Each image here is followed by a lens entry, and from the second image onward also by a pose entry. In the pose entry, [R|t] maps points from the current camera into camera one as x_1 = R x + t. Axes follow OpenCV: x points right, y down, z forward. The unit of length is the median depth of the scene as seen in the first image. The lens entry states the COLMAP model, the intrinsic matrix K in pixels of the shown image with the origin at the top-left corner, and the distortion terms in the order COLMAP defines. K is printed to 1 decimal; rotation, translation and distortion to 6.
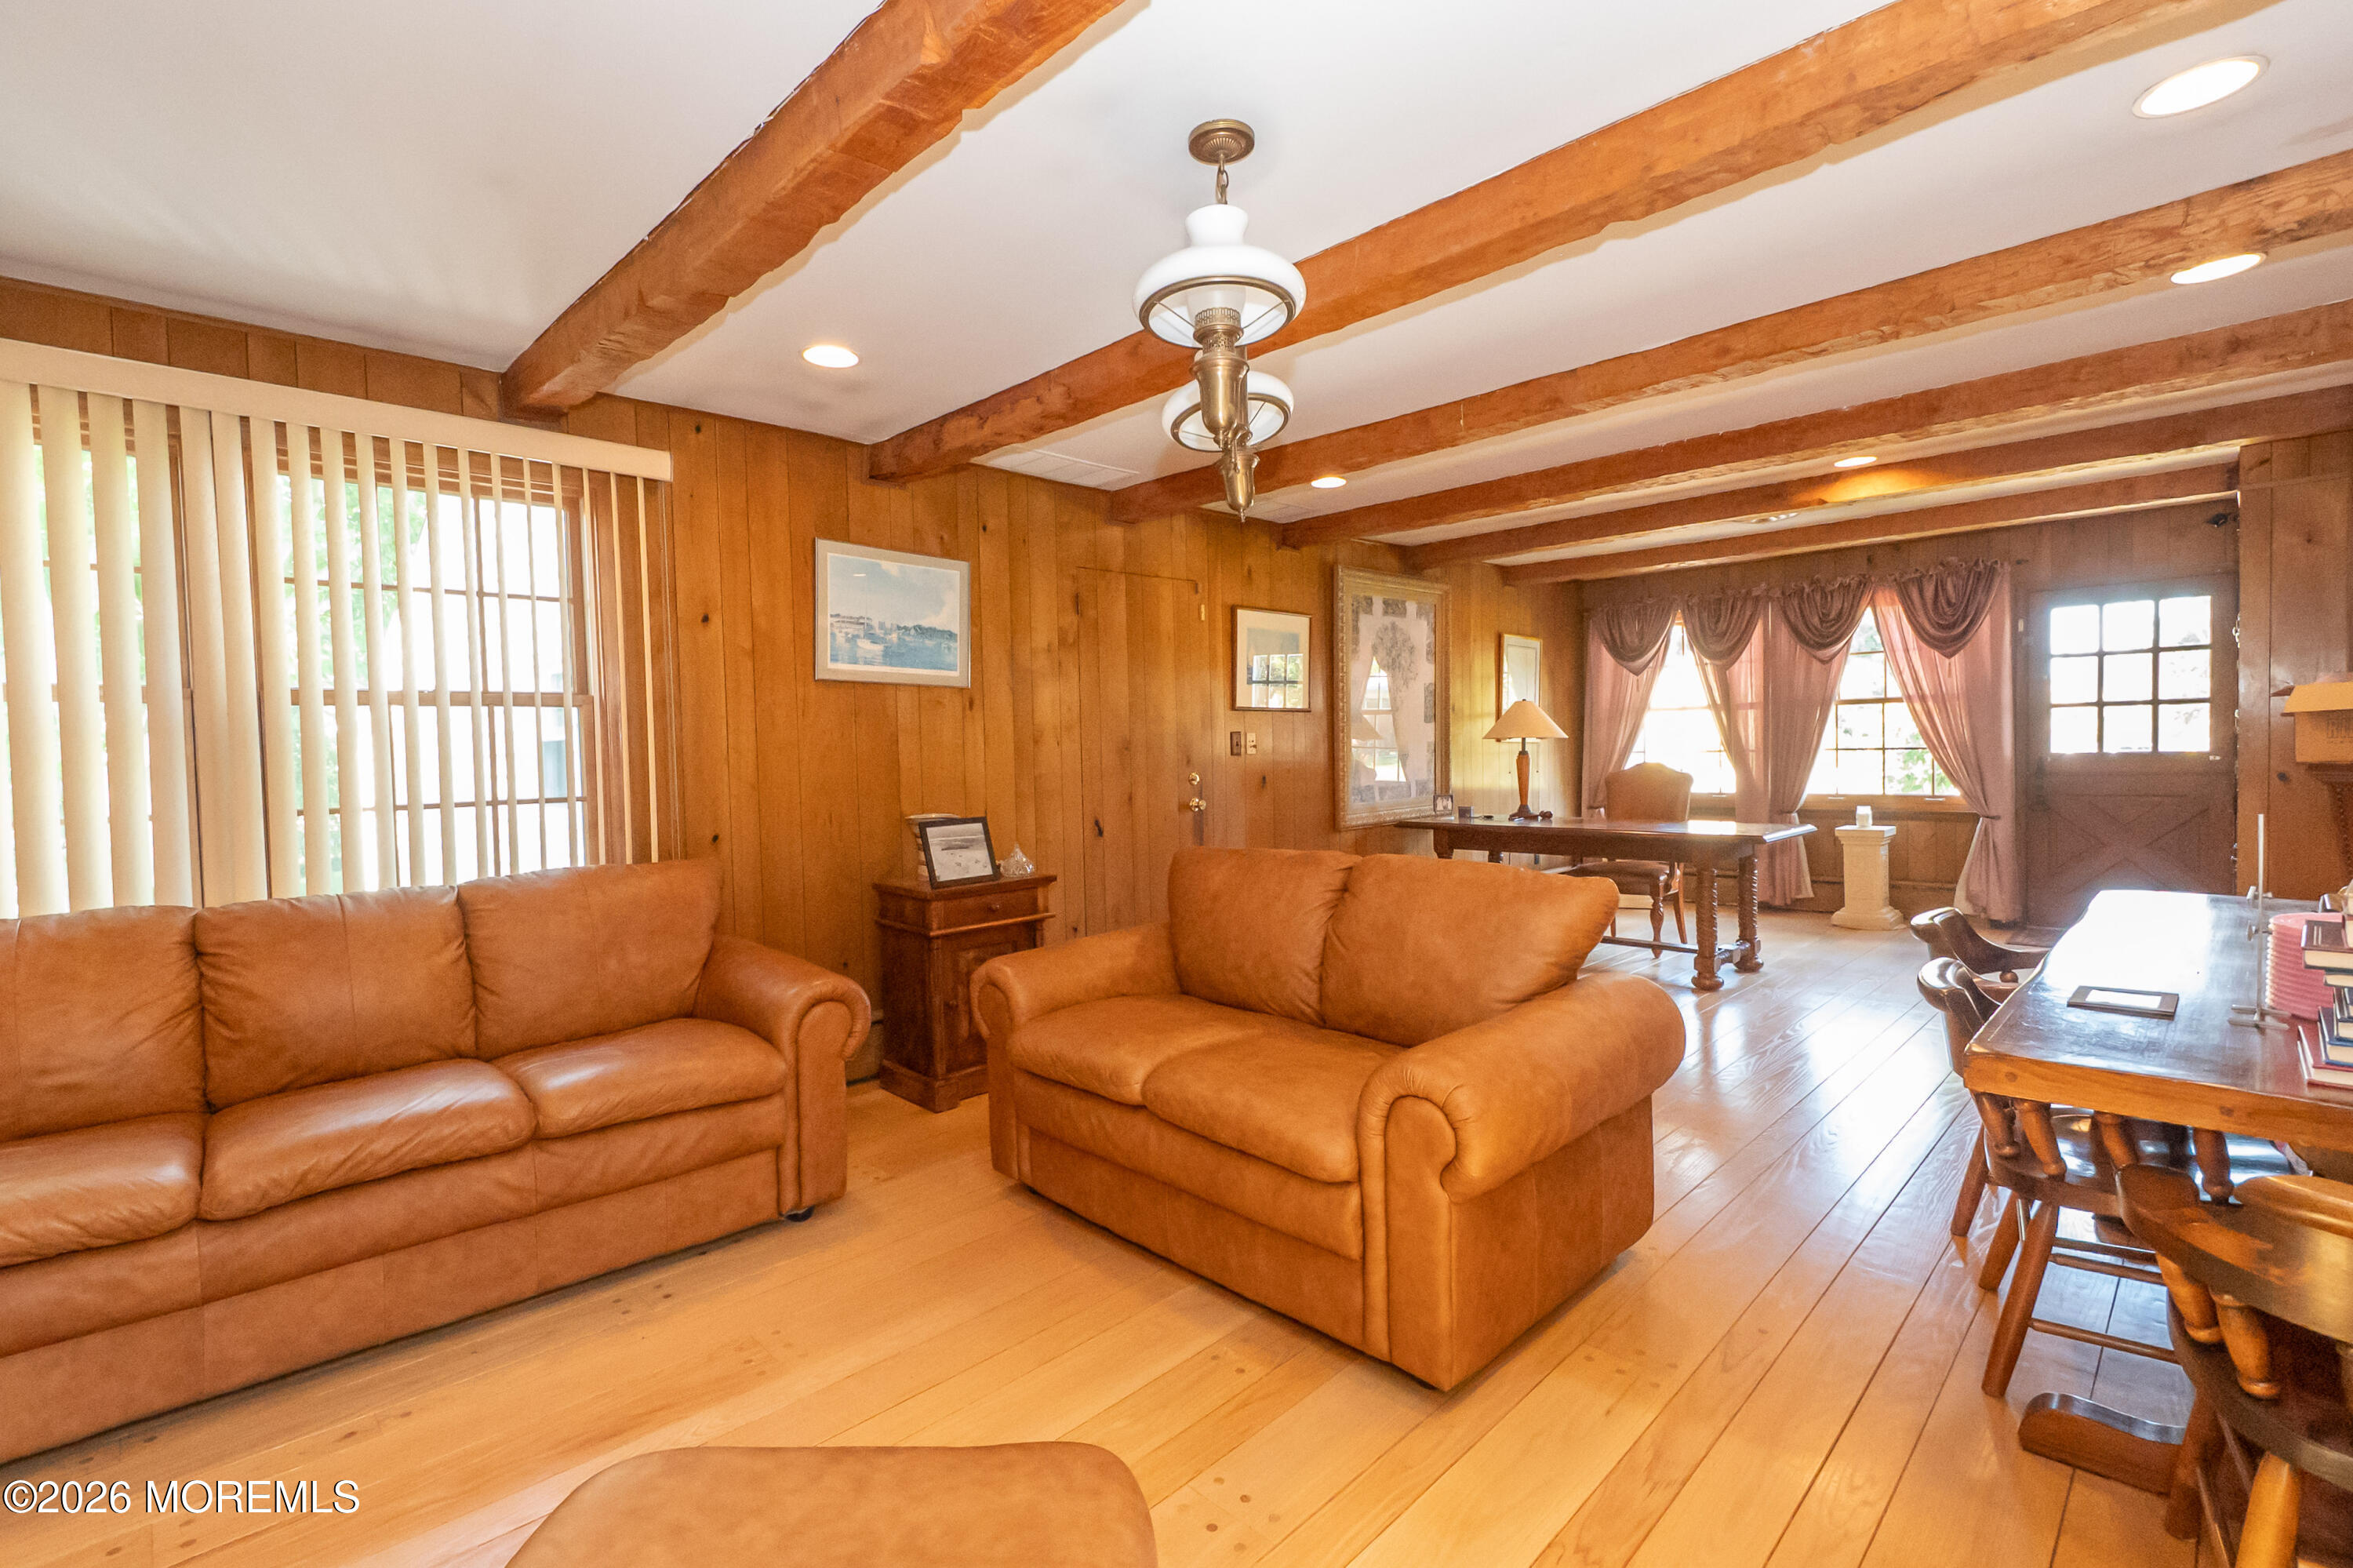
lens RADIAL K [[1057.2, 0, 1176.5], [0, 1057.2, 784.0], [0, 0, 1]] dist [-0.000365, -0.000062]
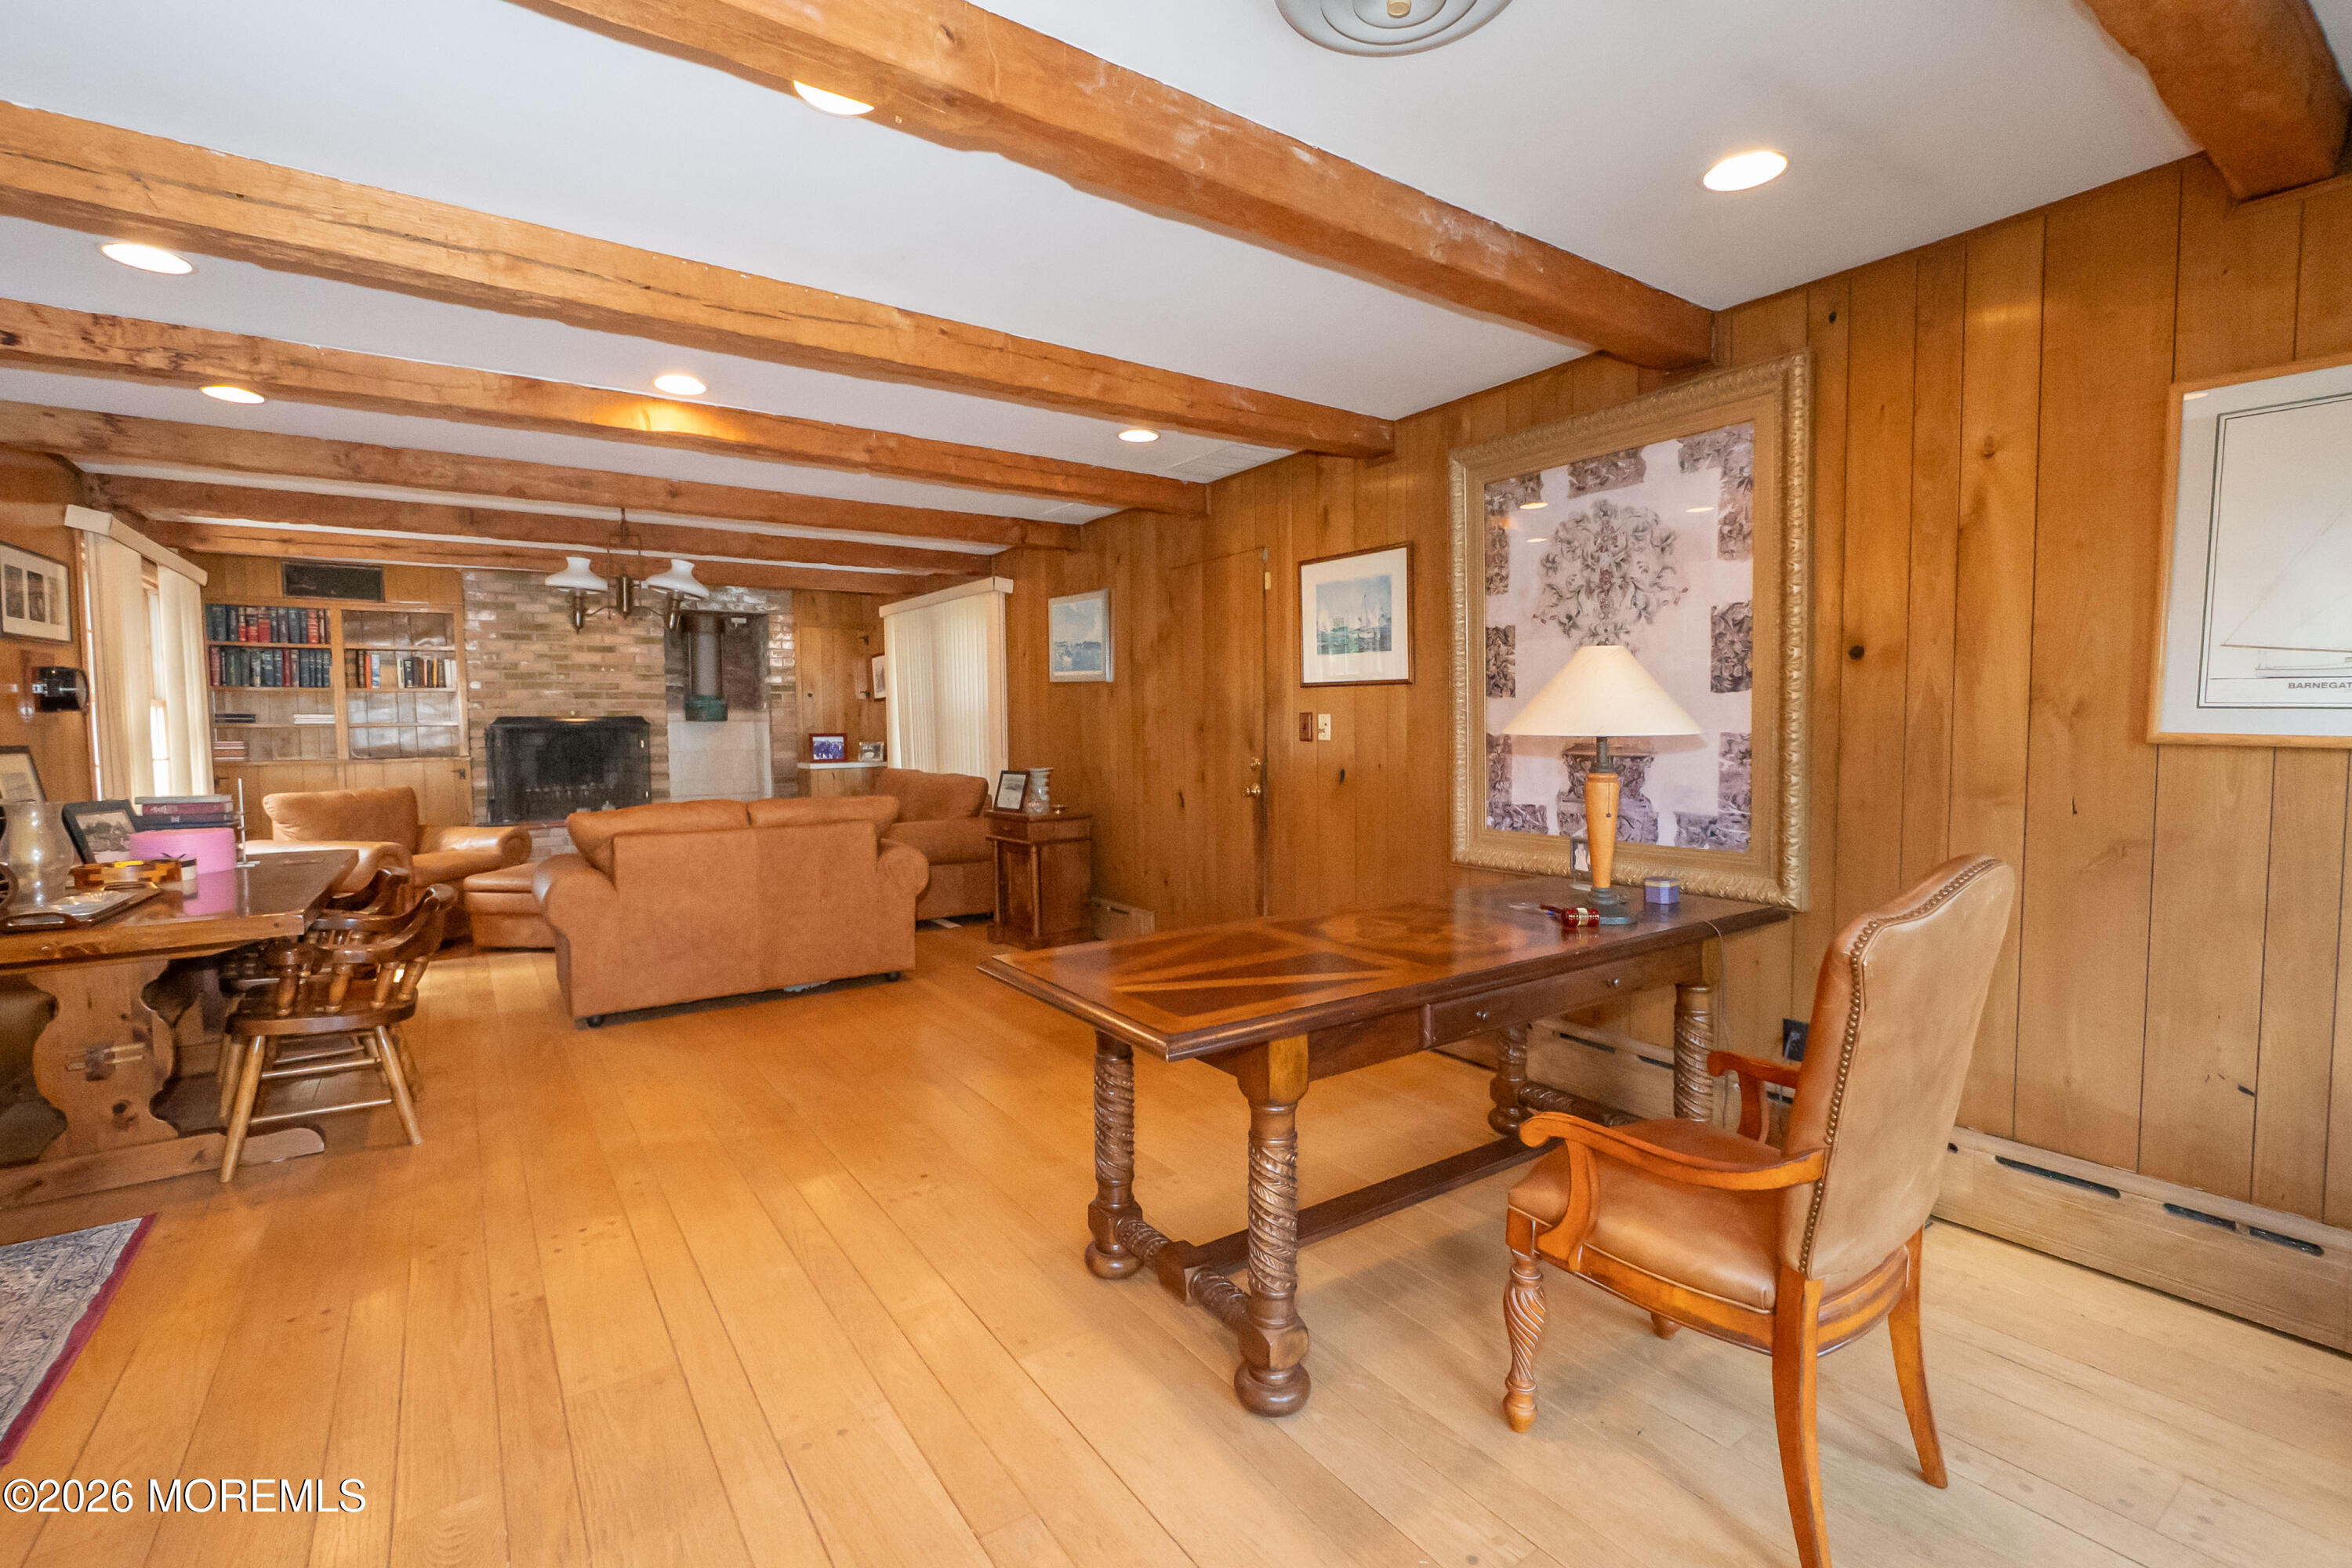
lens RADIAL K [[1056.7, 0, 1176.0], [0, 1056.7, 784.0], [0, 0, 1]] dist [-0.000365, -0.000062]
pose [[-0.178334, 0.088023, -0.980025, 0.921123], [-0.020079, 0.995458, 0.093063, -0.070531], [0.983765, 0.036274, -0.175756, 1.069612]]
